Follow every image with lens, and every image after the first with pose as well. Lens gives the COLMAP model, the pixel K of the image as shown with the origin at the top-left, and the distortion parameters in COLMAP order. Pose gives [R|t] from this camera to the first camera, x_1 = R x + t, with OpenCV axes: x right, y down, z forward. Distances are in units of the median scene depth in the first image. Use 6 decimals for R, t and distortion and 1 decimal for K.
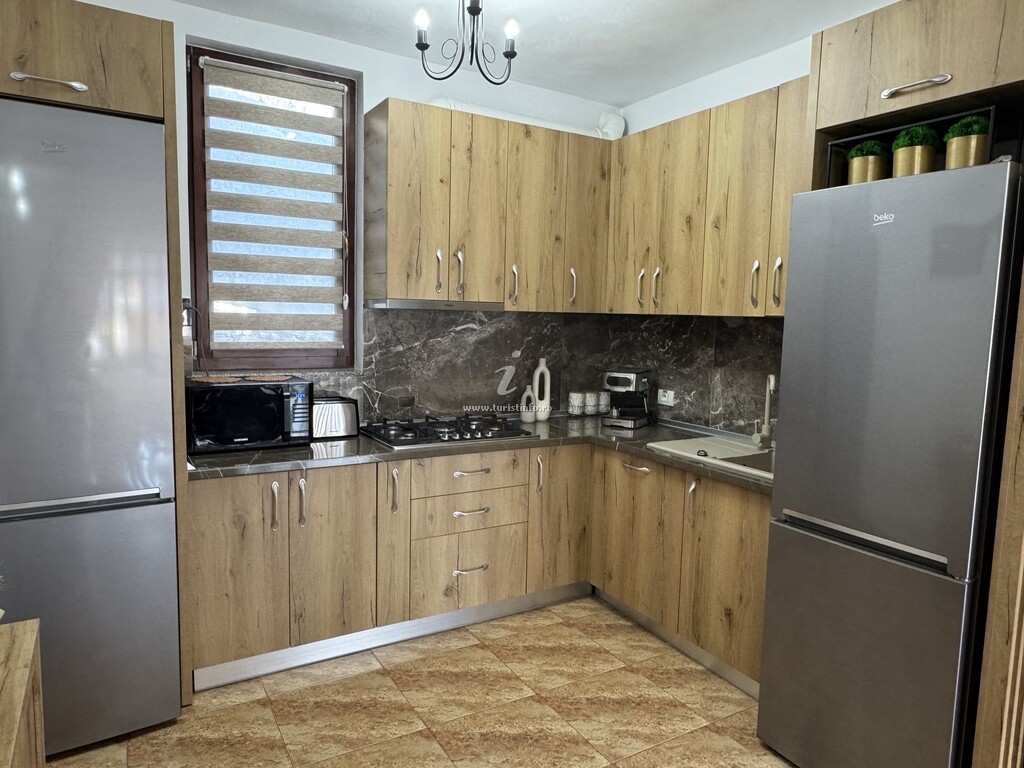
lens RADIAL K [[670.8, 0, 518.0], [0, 670.8, 385.4], [0, 0, 1]] dist [-0.024314, 0.033273]
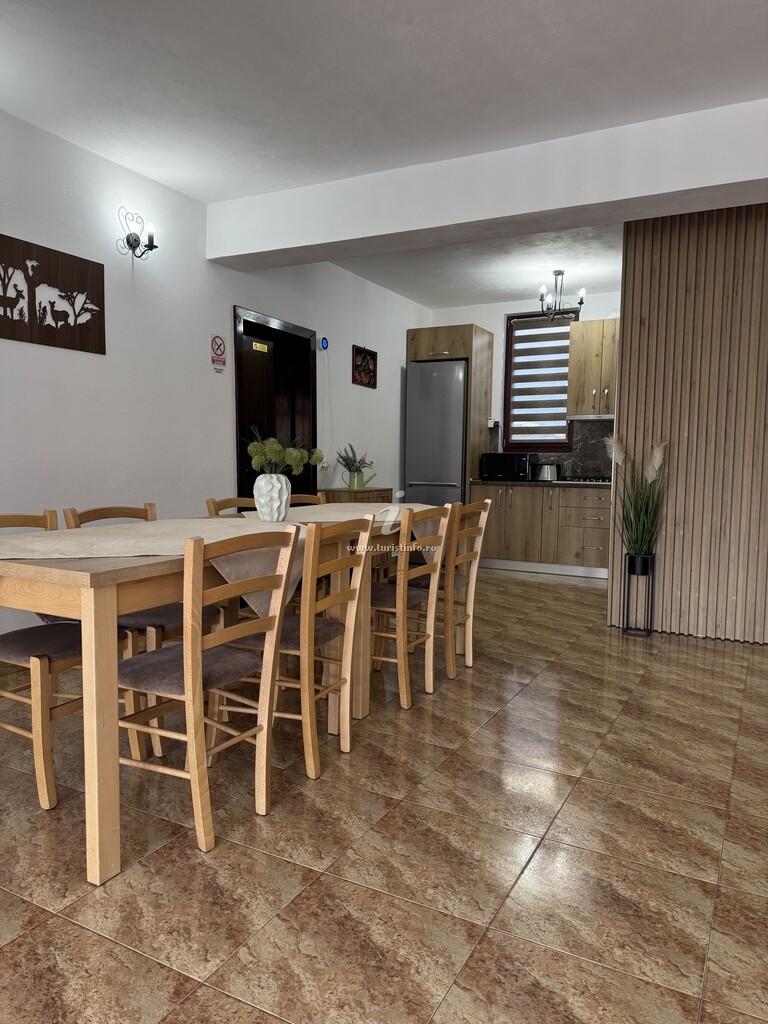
lens RADIAL K [[729.6, 0, 375.1], [0, 729.6, 520.0], [0, 0, 1]] dist [0.048268, -0.003349]
pose [[0.521435, 0.052081, -0.851700, 1.506514], [-0.087791, 0.996113, 0.007164, 0.242333], [0.848763, 0.071037, 0.523980, -0.724942]]
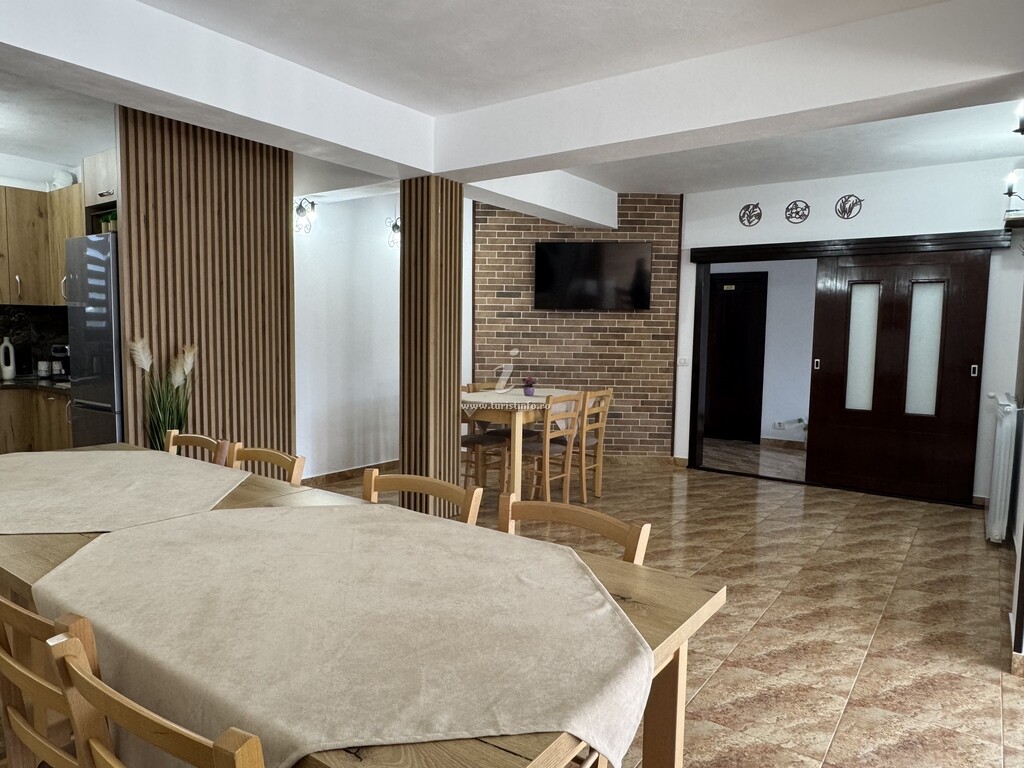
lens RADIAL K [[670.8, 0, 510.1], [0, 670.8, 386.0], [0, 0, 1]] dist [-0.024314, 0.033273]
pose [[0.921373, -0.045294, 0.386032, 0.604143], [0.051686, 0.998644, -0.006190, 0.165628], [-0.385228, 0.025656, 0.922465, -0.956087]]
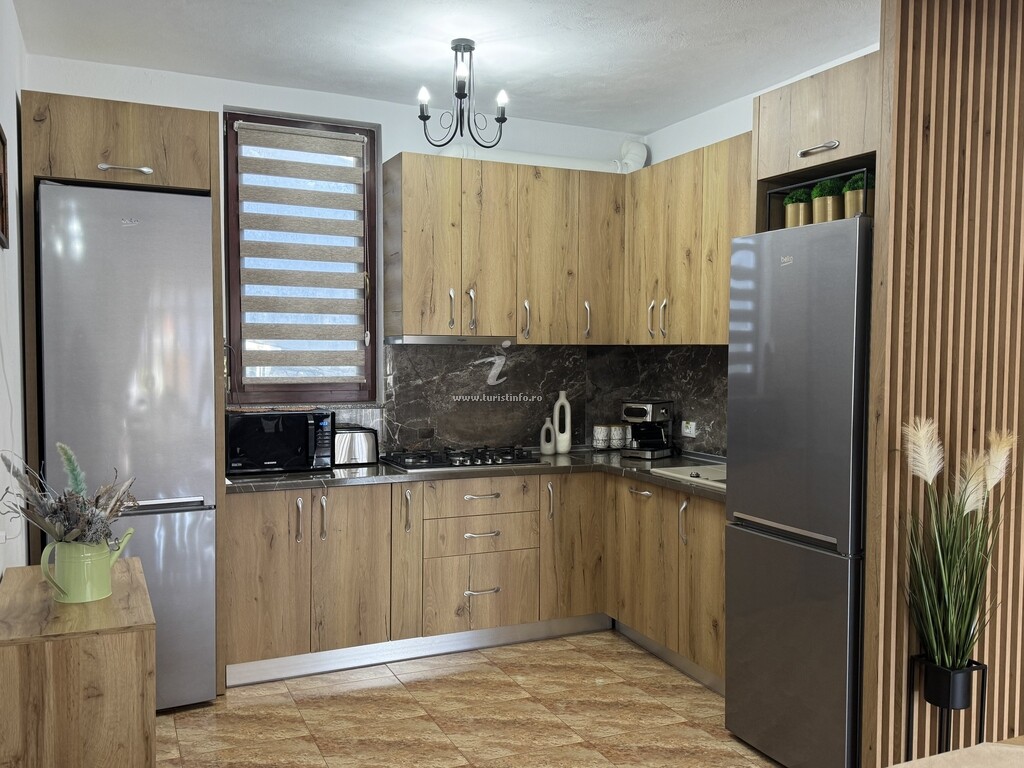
lens RADIAL K [[889.0, 0, 529.6], [0, 889.0, 394.6], [0, 0, 1]] dist [0.094258, -0.068300]
pose [[0.994738, -0.014221, -0.101460, 0.153908], [0.008352, 0.998280, -0.058035, 0.052315], [0.102111, 0.056882, 0.993145, -0.406275]]
